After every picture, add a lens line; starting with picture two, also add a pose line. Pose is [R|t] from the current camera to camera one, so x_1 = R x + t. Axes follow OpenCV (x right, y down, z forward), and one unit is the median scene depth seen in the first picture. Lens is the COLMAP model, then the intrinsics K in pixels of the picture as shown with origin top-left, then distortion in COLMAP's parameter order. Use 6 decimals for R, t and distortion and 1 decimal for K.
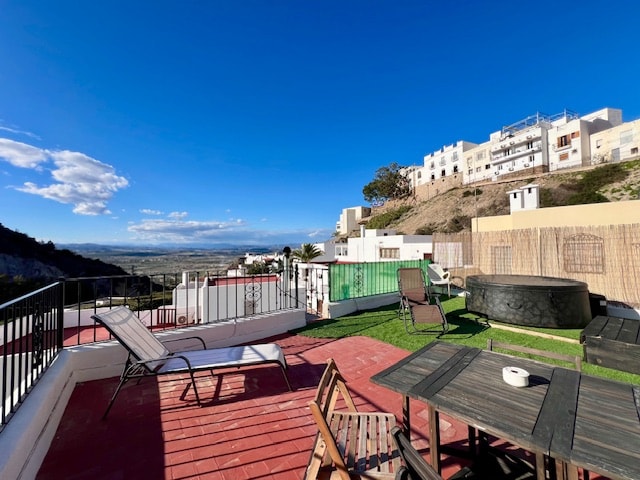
lens RADIAL K [[258.0, 0, 320.1], [0, 258.0, 239.3], [0, 0, 1]] dist [0.001167, -0.000155]
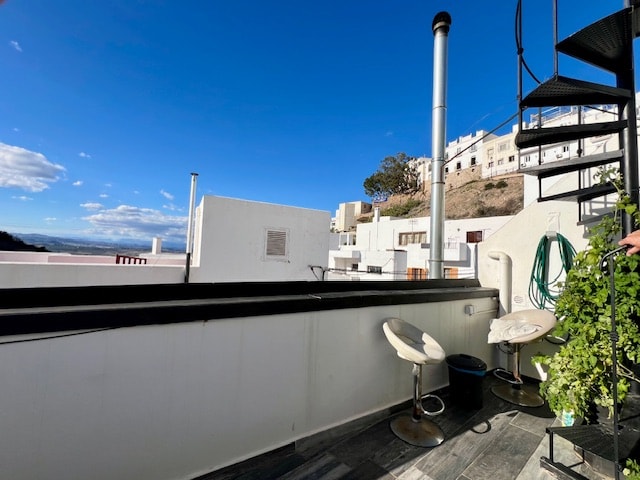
lens RADIAL K [[281.7, 0, 318.5], [0, 281.7, 240.1], [0, 0, 1]] dist [0.000181, -0.000059]
pose [[0.996729, 0.059189, 0.055019, -0.162790], [-0.057697, 0.997932, -0.028318, 0.209896], [-0.056581, 0.025051, 0.998084, 0.257897]]
